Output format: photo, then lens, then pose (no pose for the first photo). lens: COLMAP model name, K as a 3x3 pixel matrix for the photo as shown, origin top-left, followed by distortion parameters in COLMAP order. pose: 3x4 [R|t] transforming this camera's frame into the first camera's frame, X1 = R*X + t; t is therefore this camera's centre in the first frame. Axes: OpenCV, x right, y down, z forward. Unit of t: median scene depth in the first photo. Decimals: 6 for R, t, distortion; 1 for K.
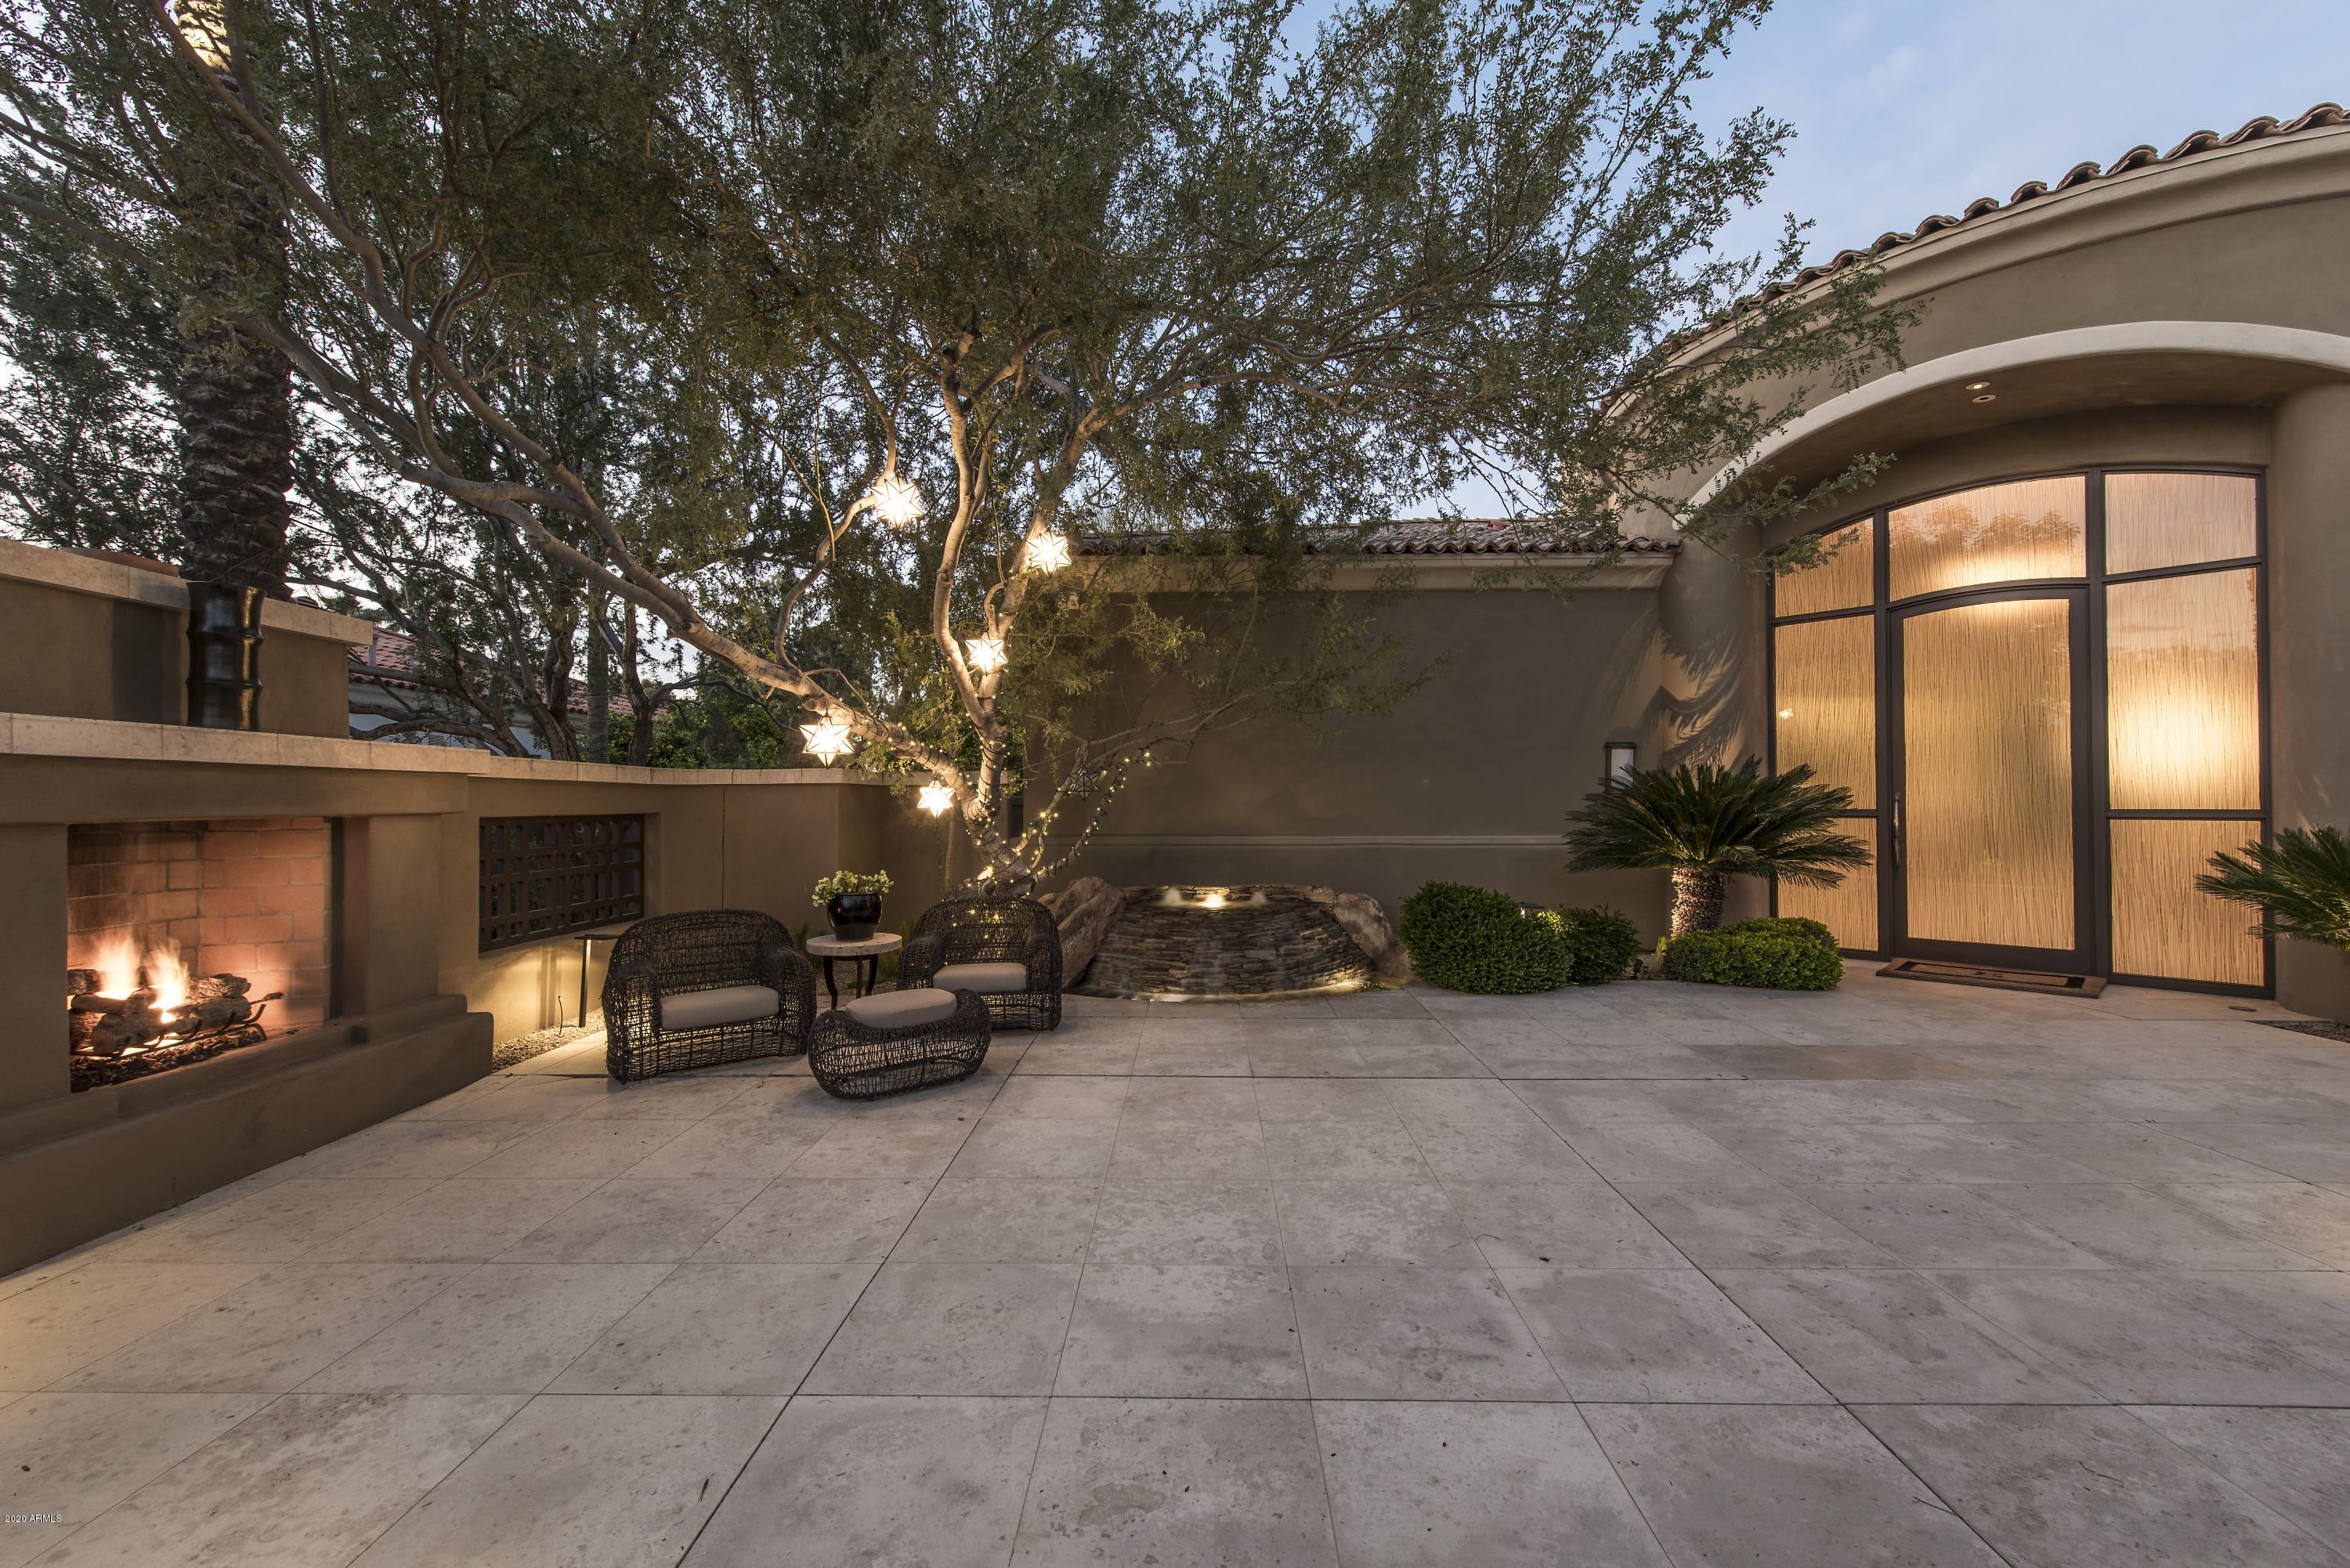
lens RADIAL K [[926.0, 0, 1172.9], [0, 926.0, 791.4], [0, 0, 1]] dist [0.012427, -0.002472]
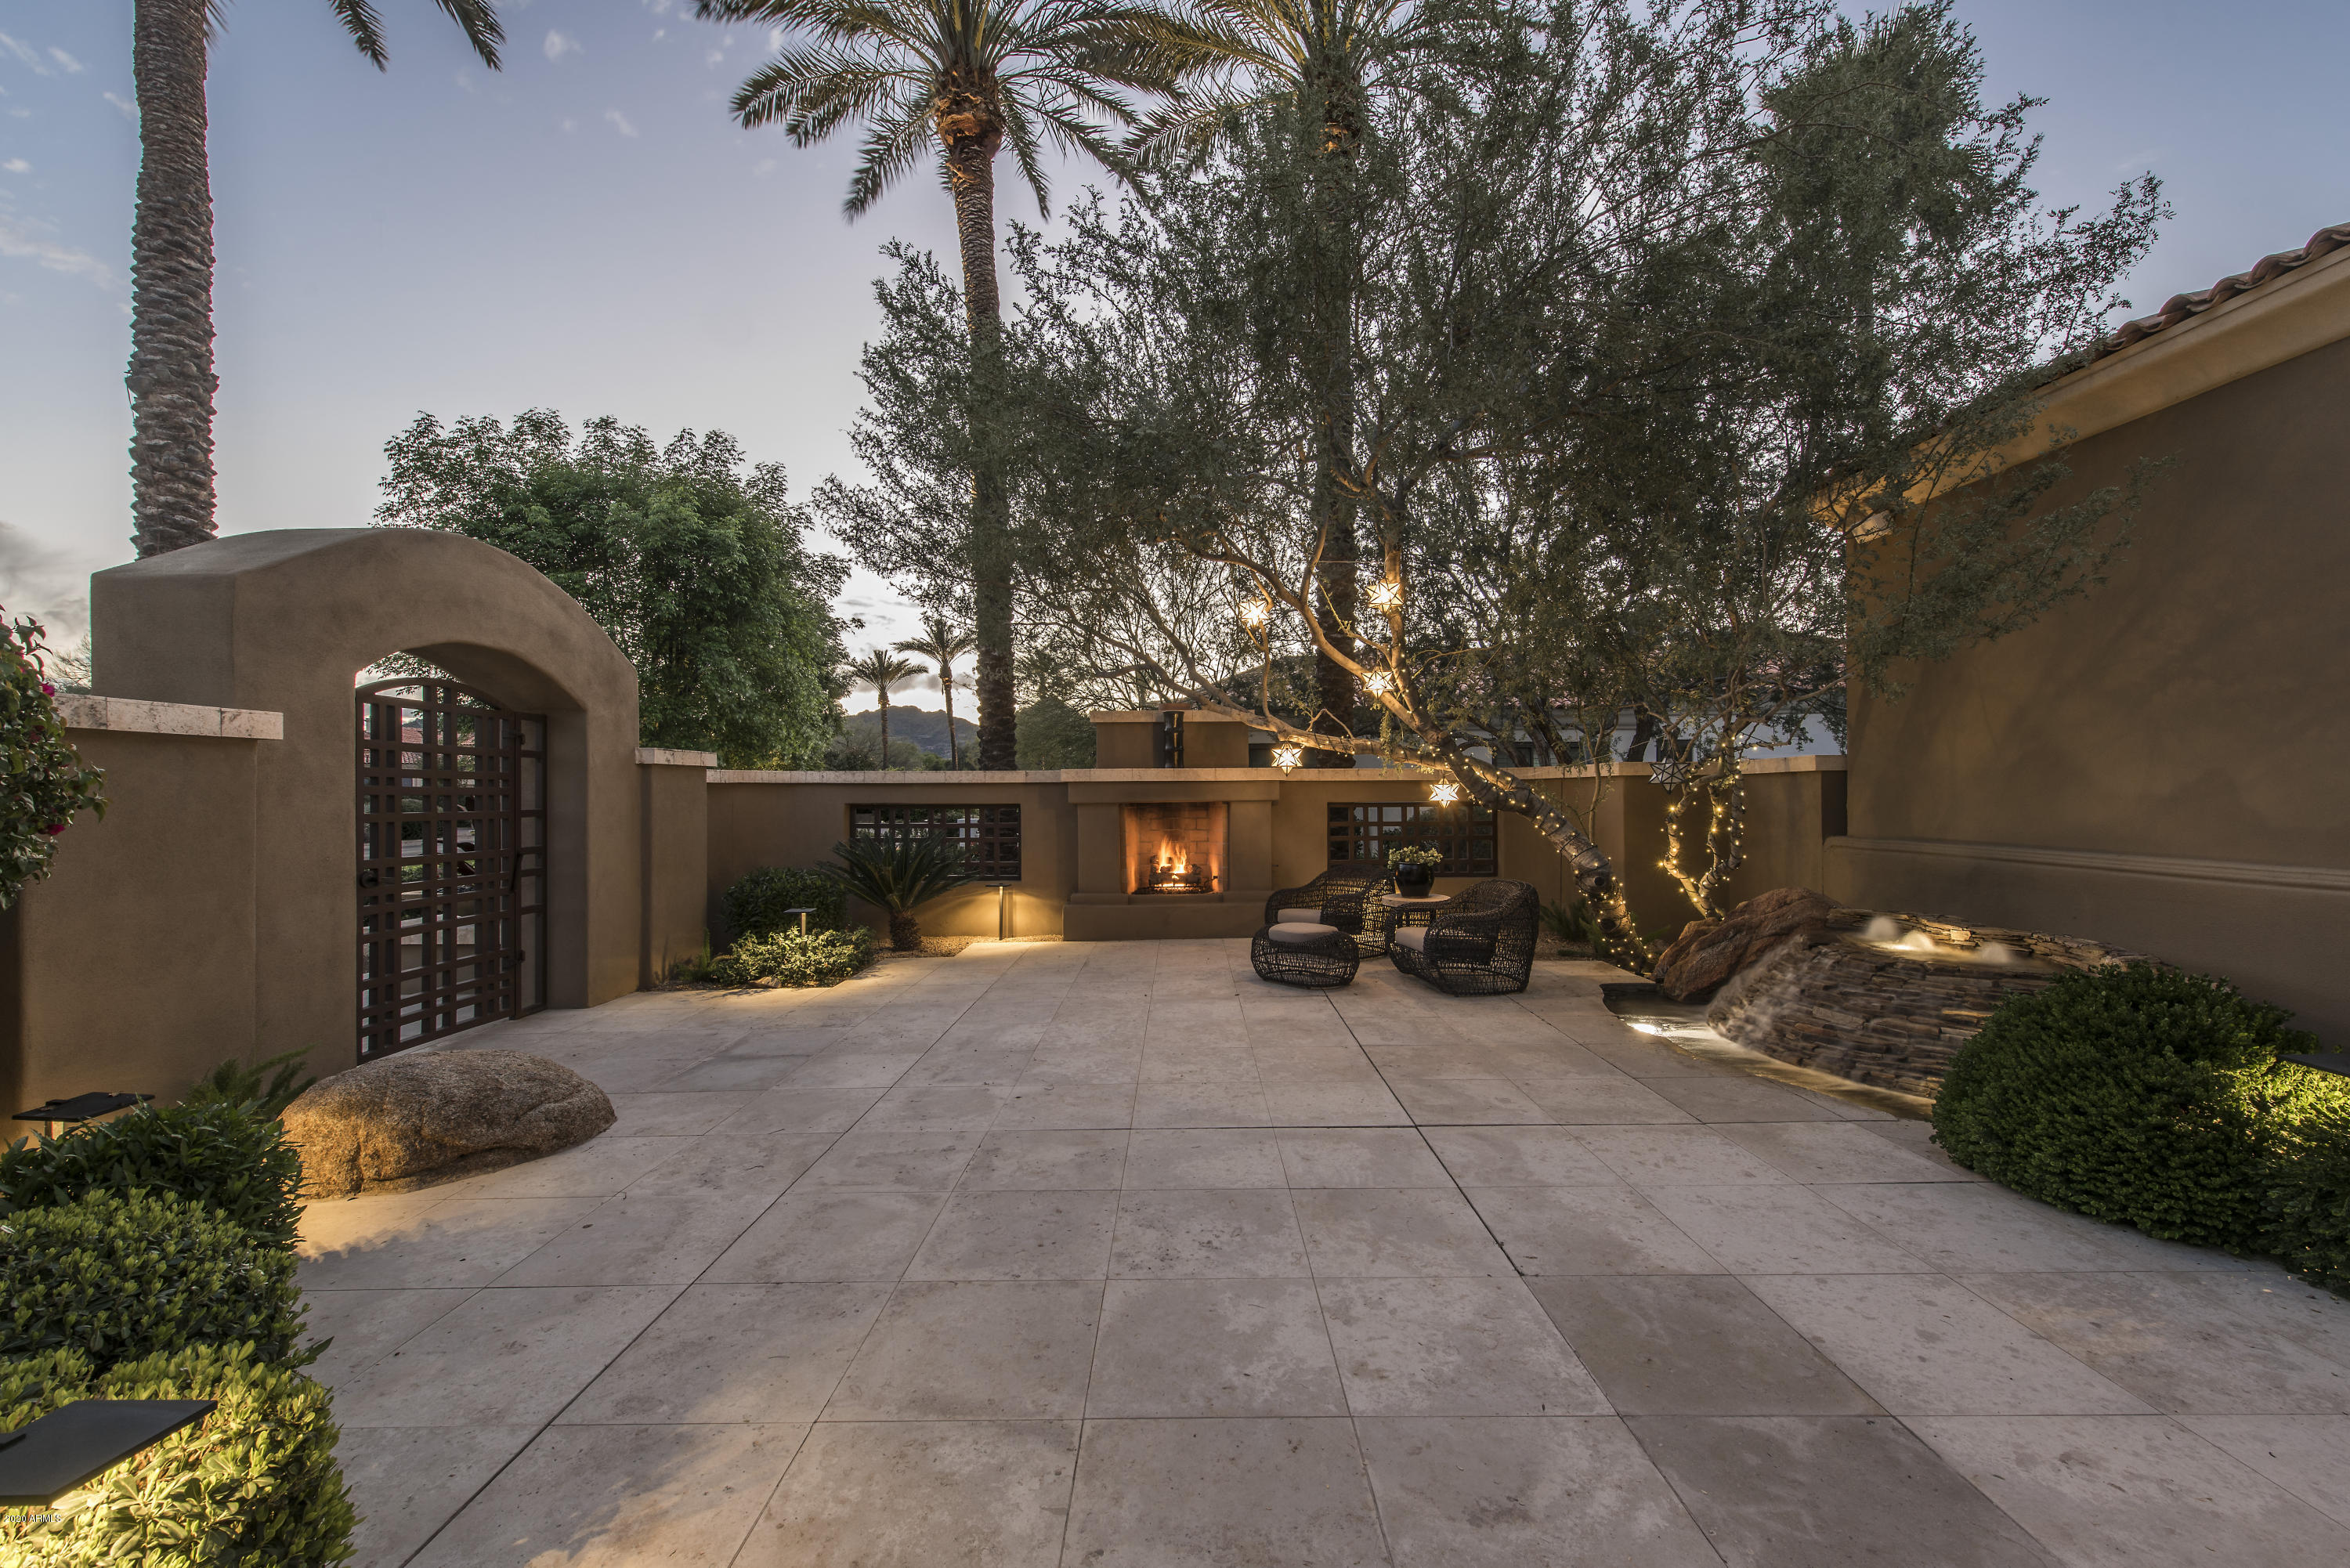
lens RADIAL K [[926.0, 0, 1171.8], [0, 926.0, 788.0], [0, 0, 1]] dist [0.012427, -0.002472]
pose [[0.006645, -0.001244, -0.999977, 1.500876], [0.016585, 0.999862, -0.001134, -0.003994], [0.999840, -0.016577, 0.006665, 0.967252]]
